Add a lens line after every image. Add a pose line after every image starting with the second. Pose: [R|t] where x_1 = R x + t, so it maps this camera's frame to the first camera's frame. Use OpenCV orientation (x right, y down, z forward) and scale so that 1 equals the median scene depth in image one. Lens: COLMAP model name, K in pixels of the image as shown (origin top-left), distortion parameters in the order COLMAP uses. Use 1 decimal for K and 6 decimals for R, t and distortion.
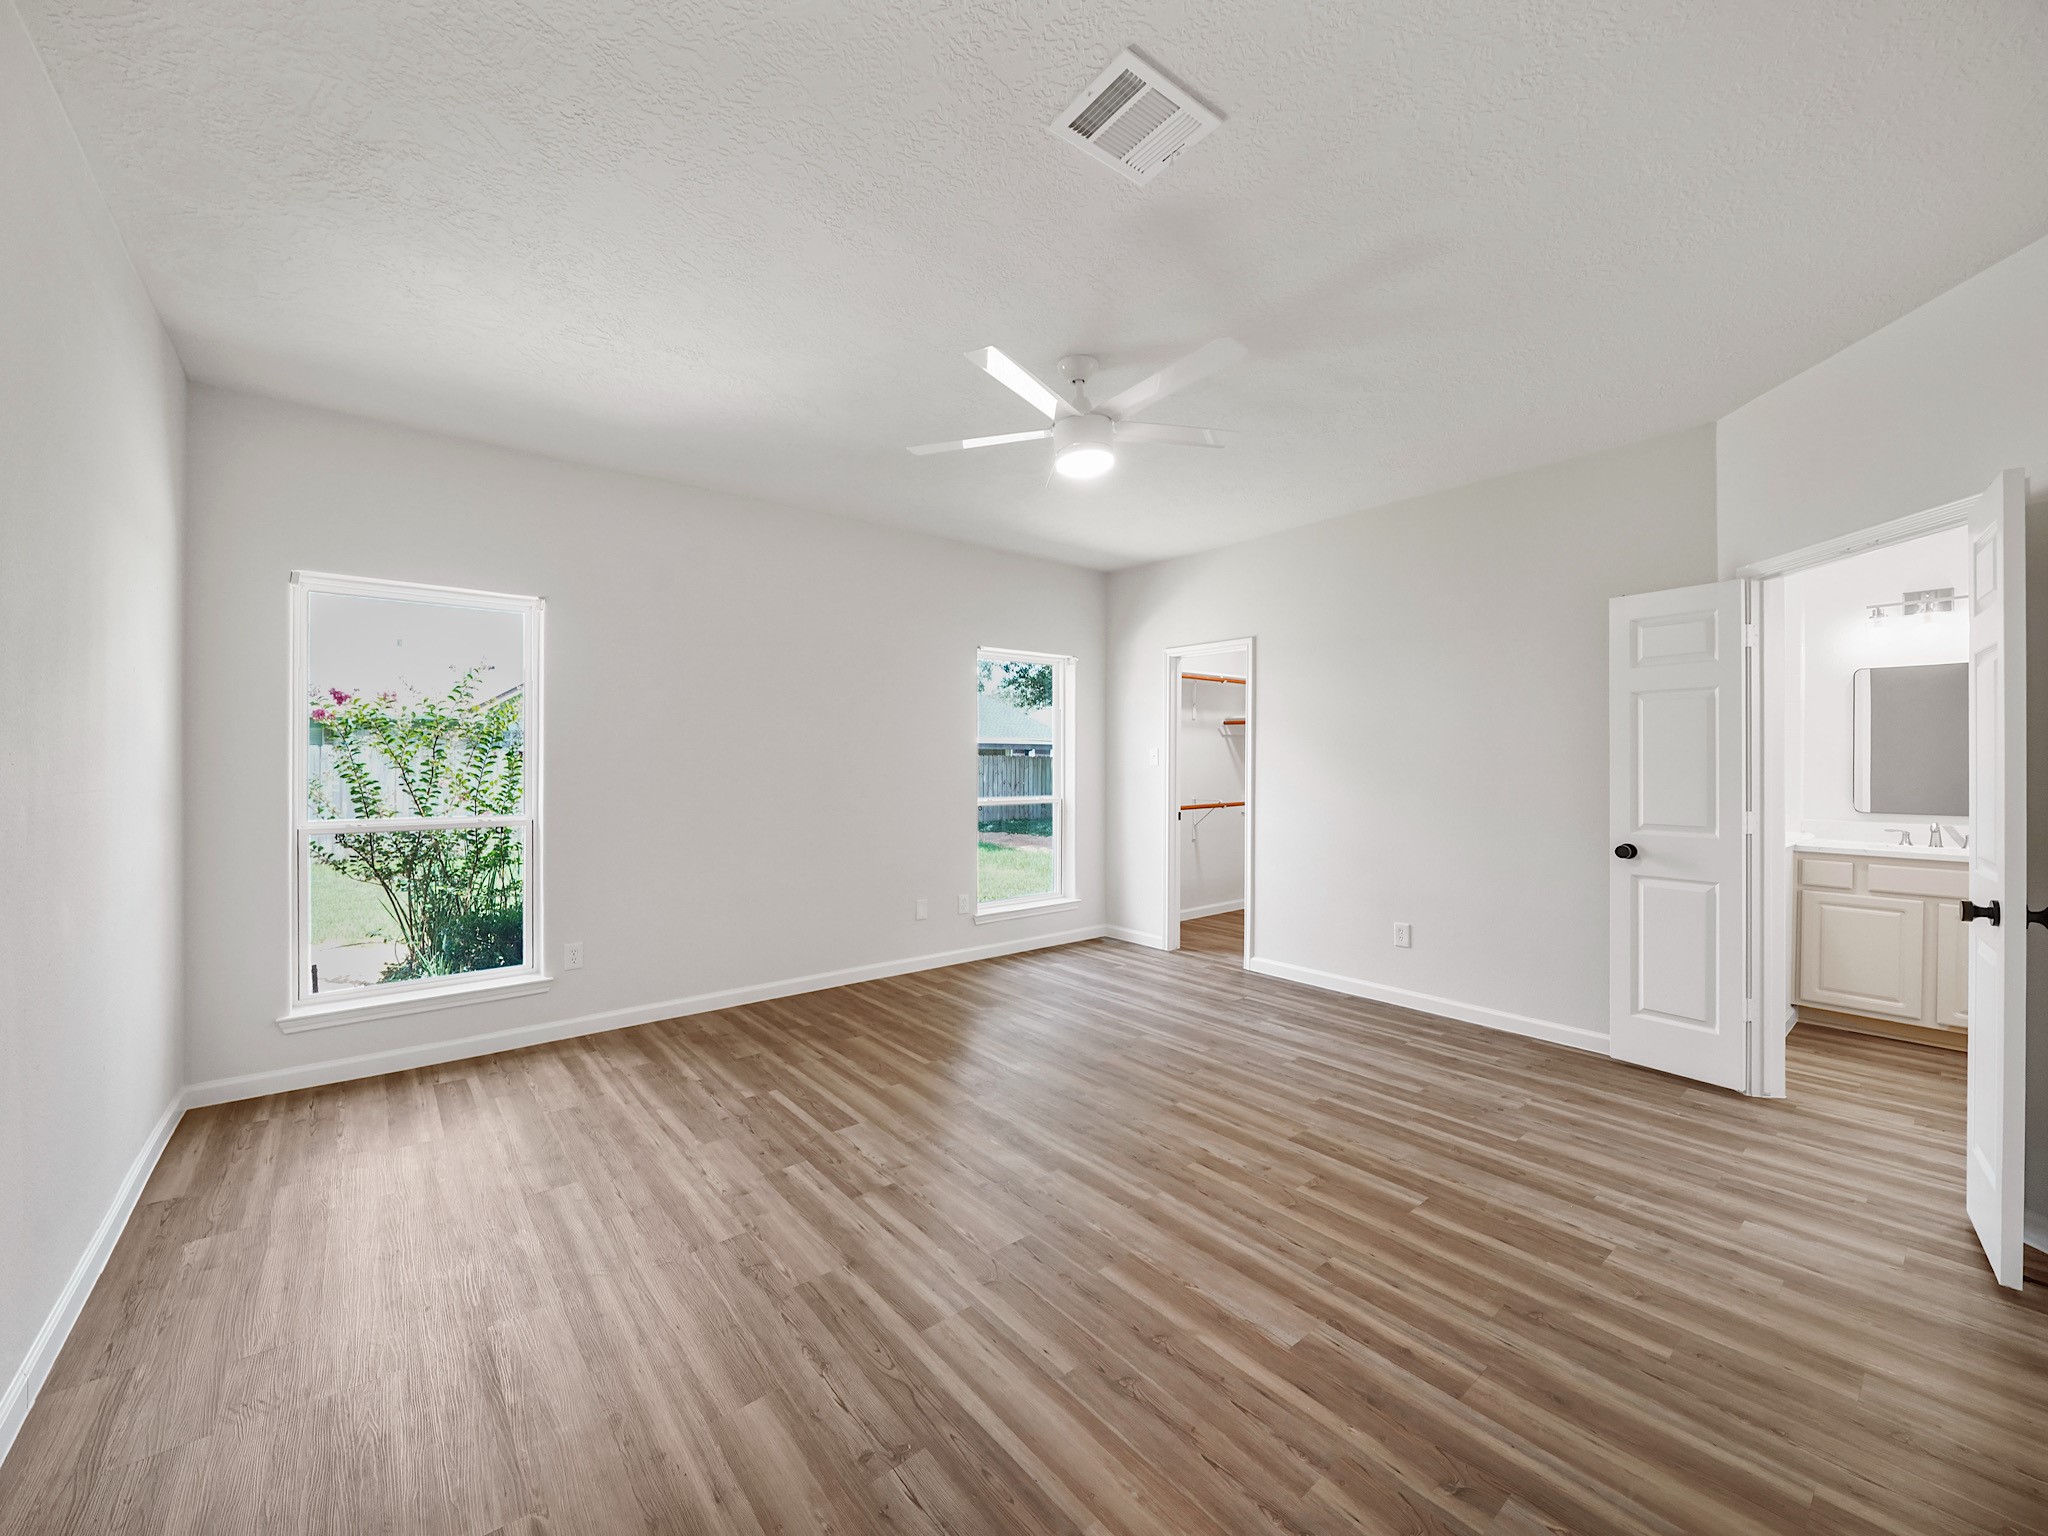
lens RADIAL K [[813.1, 0, 1038.7], [0, 813.1, 766.1], [0, 0, 1]] dist [-0.001557, -0.000164]
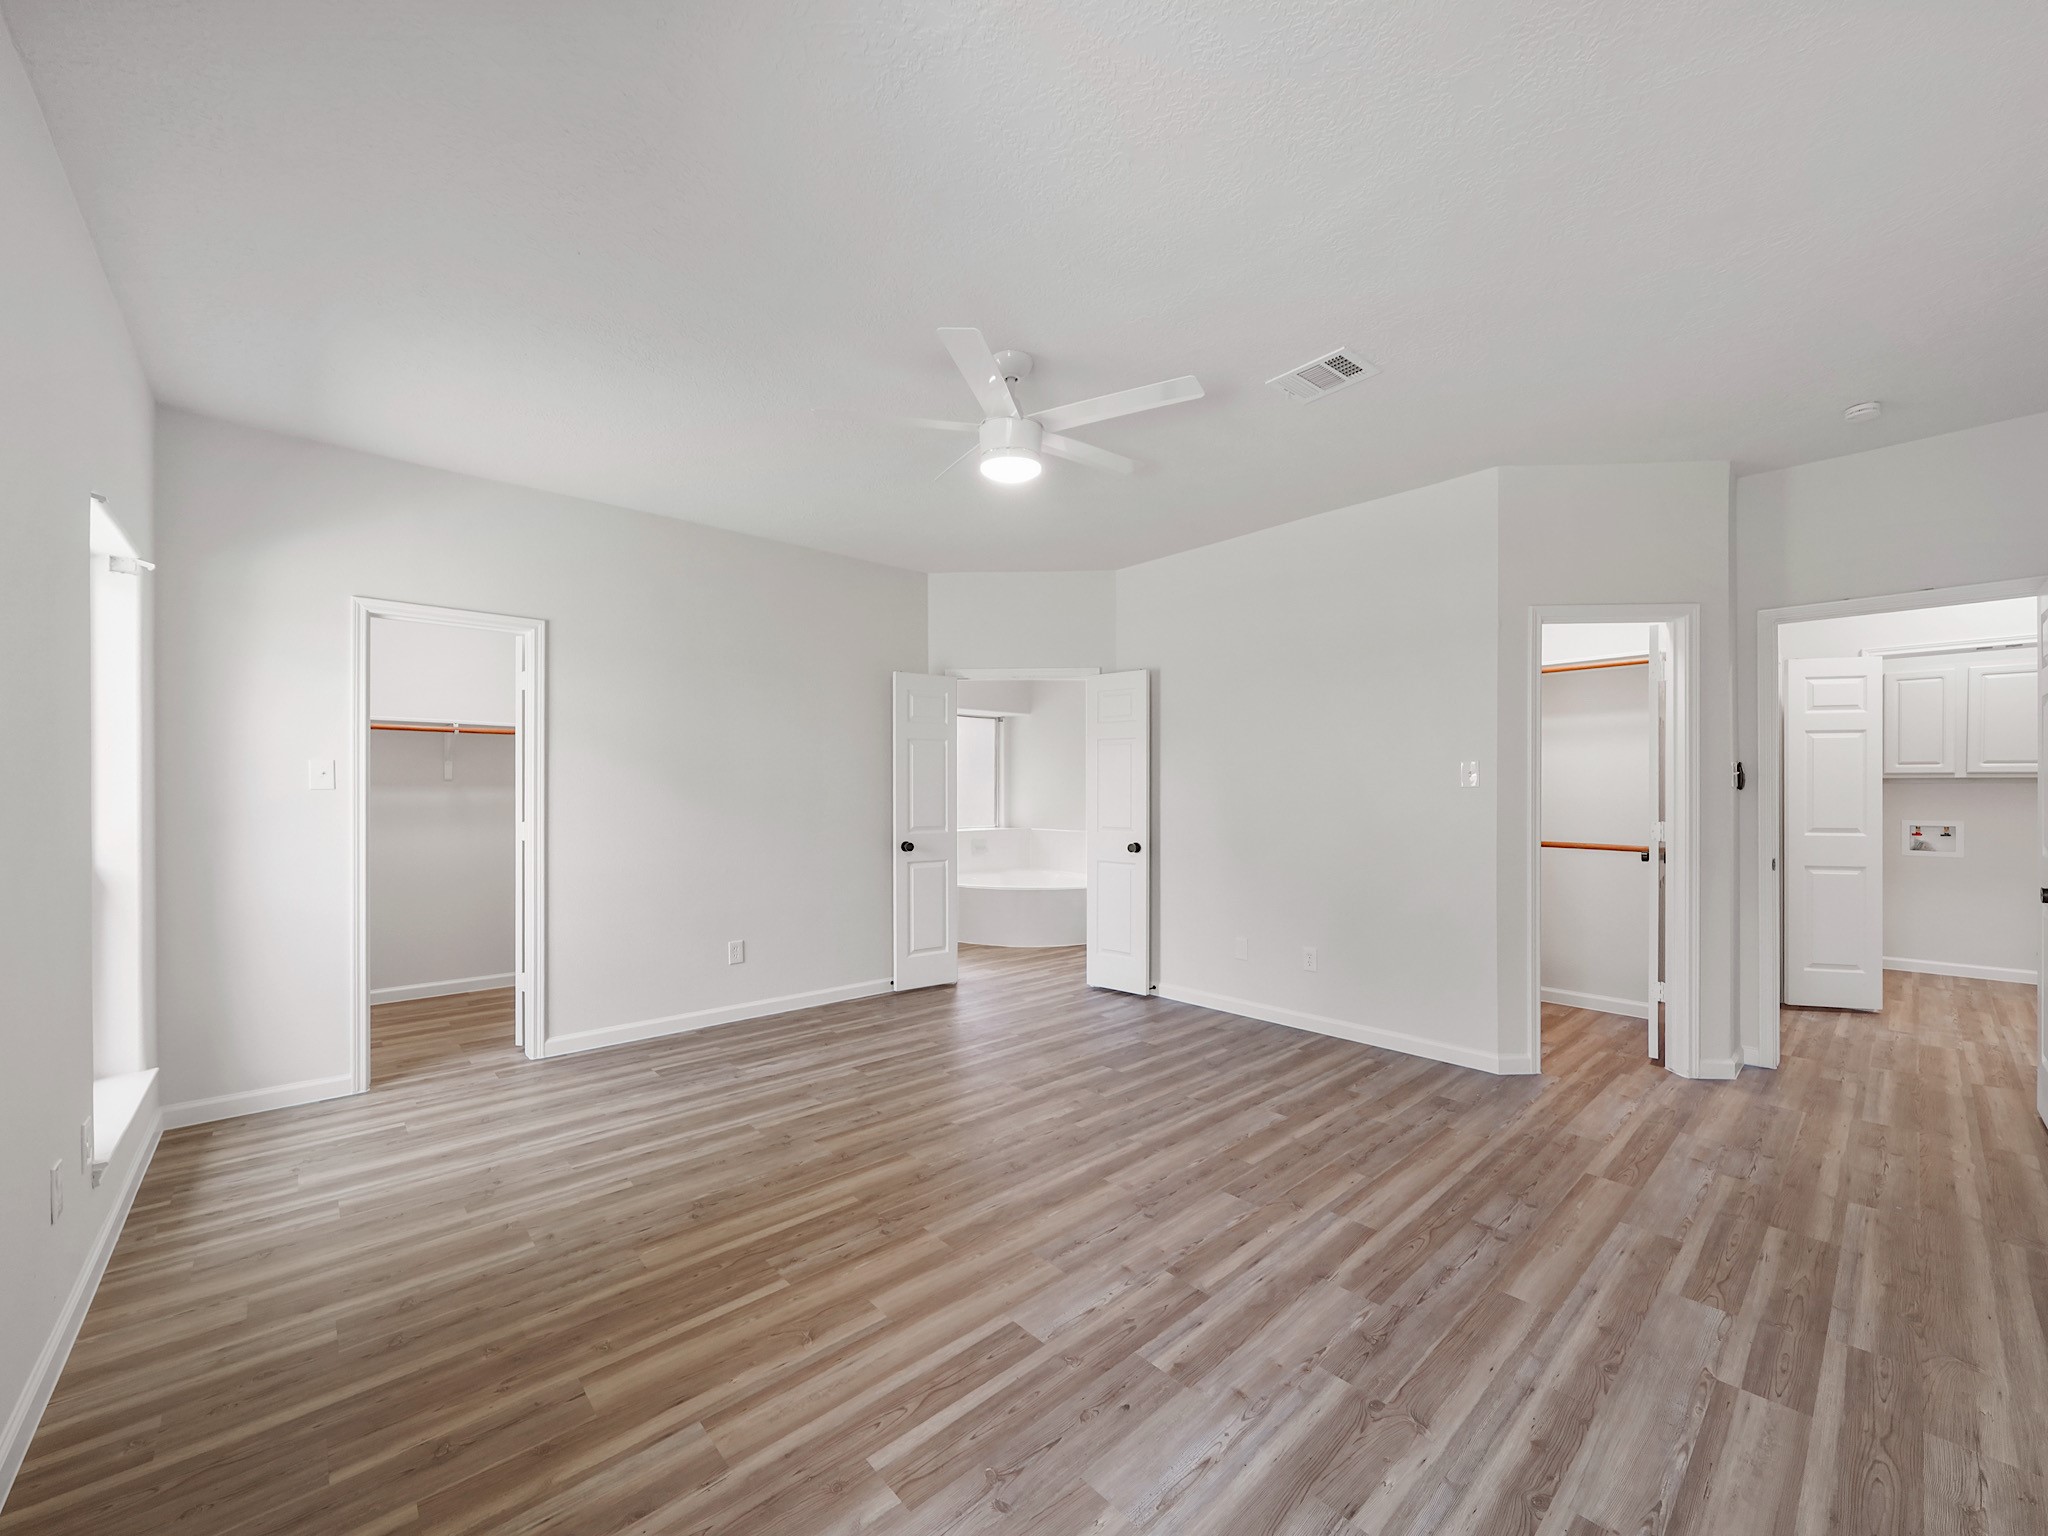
lens RADIAL K [[796.3, 0, 1021.8], [0, 796.3, 787.2], [0, 0, 1]] dist [-0.002559, -0.000549]
pose [[-0.032078, 0.003401, 0.999480, -0.832225], [0.002684, 0.999991, -0.003317, 0.003365], [-0.999482, 0.002576, -0.032087, 0.964655]]
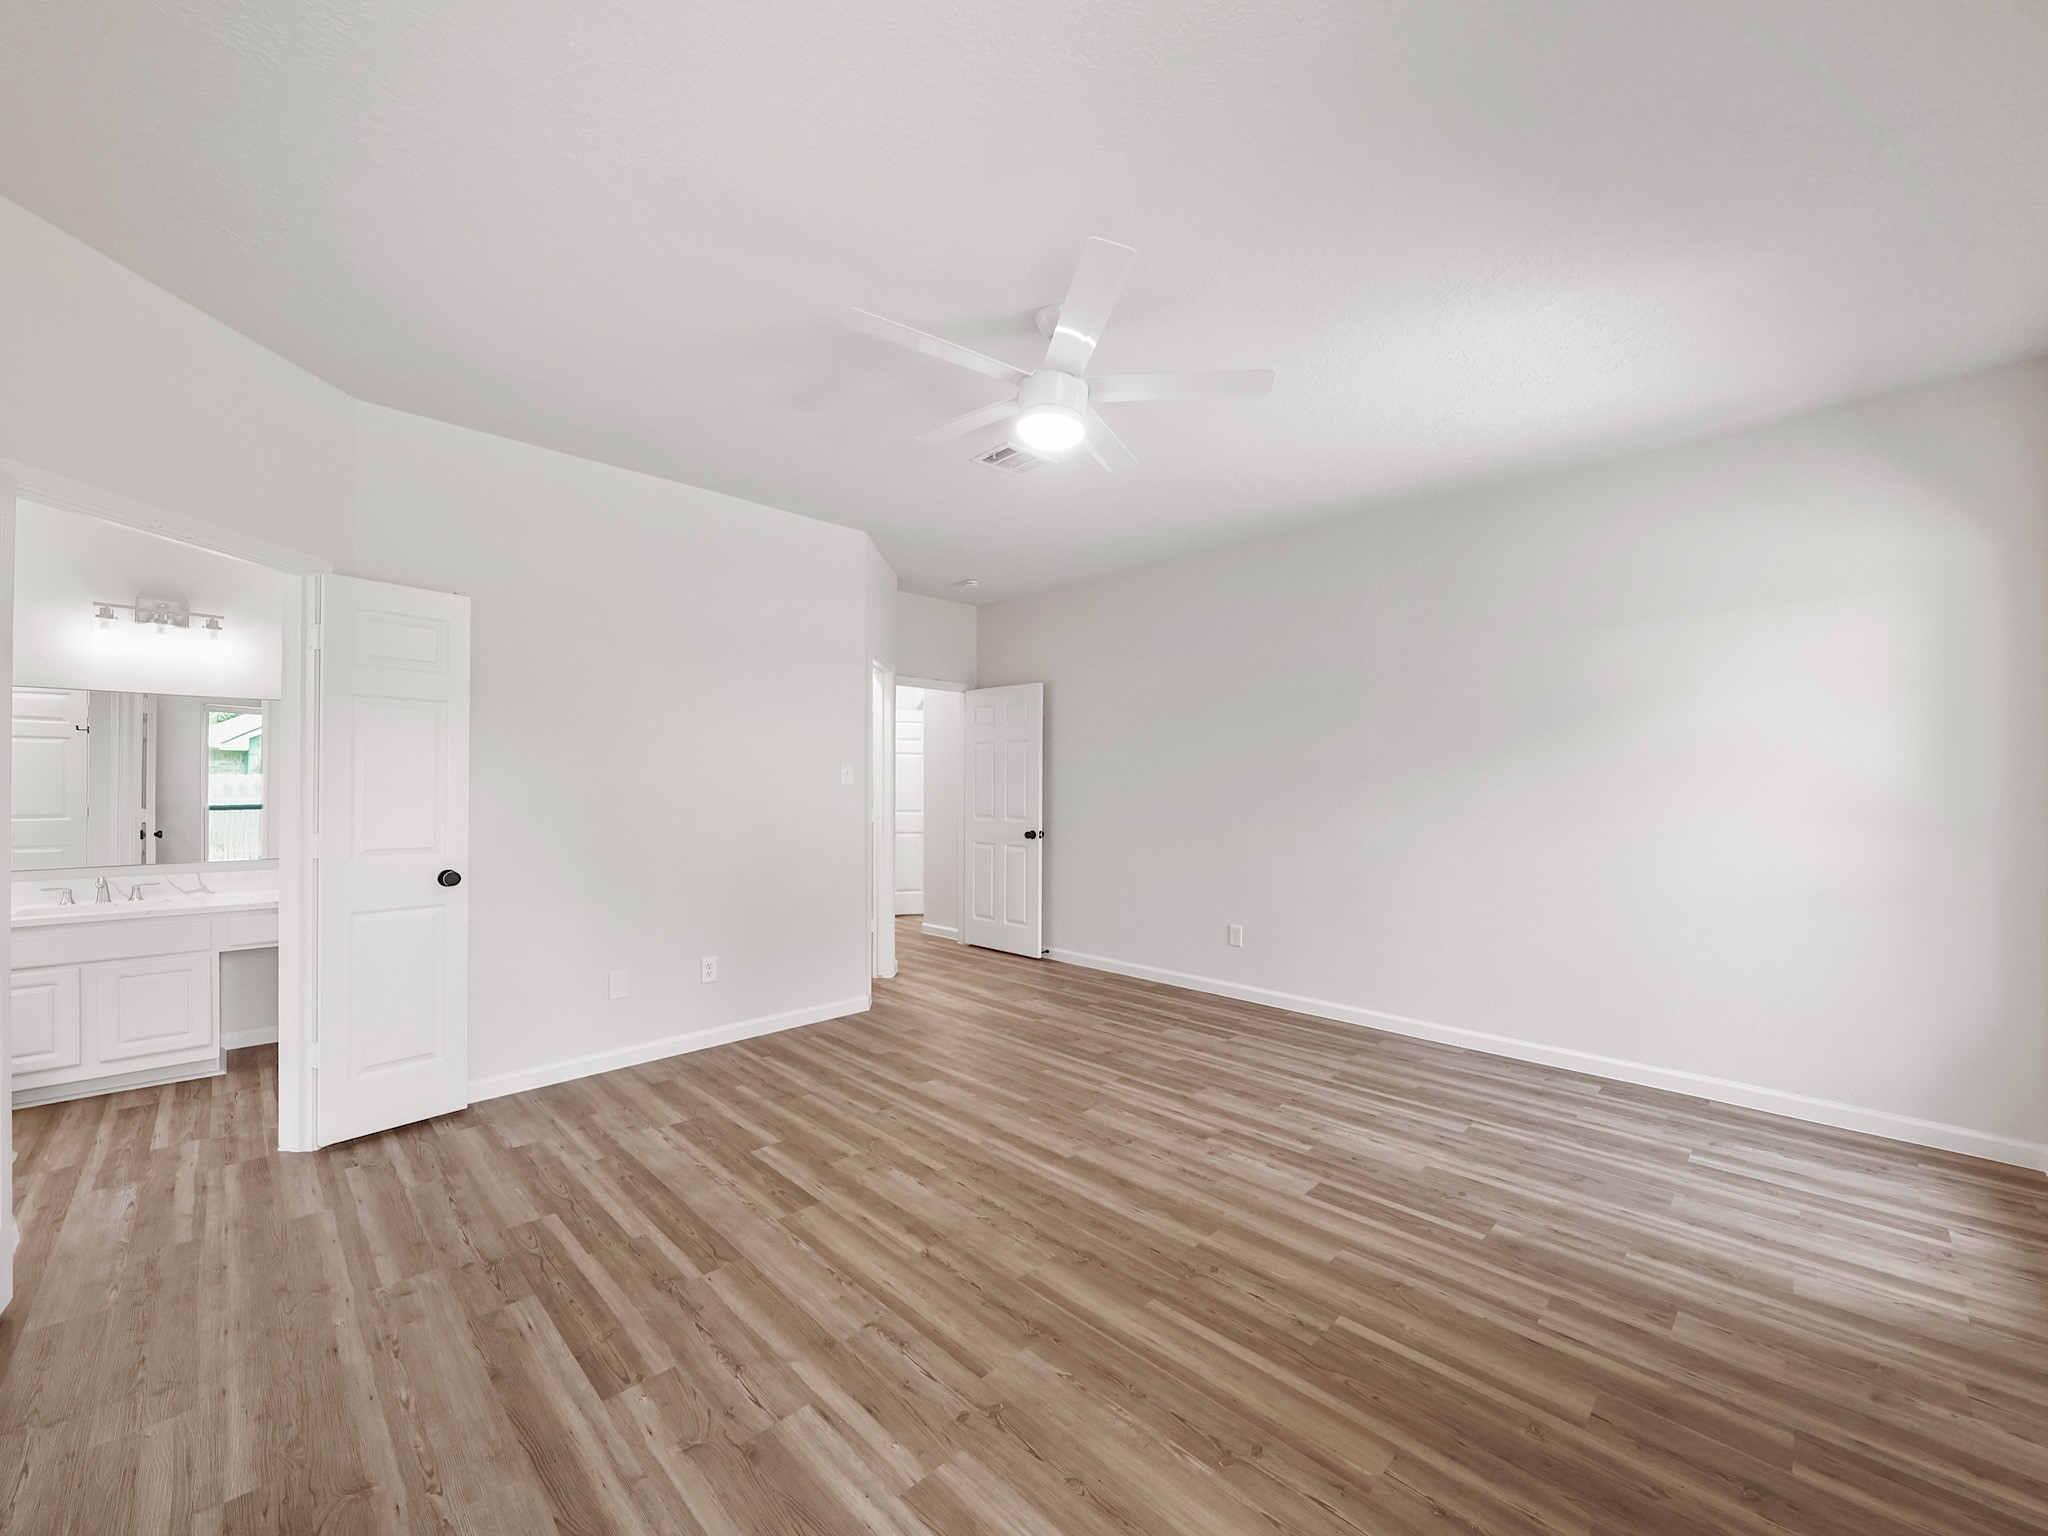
lens RADIAL K [[796.3, 0, 1021.8], [0, 796.3, 787.2], [0, 0, 1]] dist [-0.002559, -0.000549]
pose [[-0.997864, -0.003450, -0.065240, 0.133160], [-0.003497, 0.999994, 0.000595, 0.001765], [0.065237, 0.000822, -0.997869, 1.745940]]
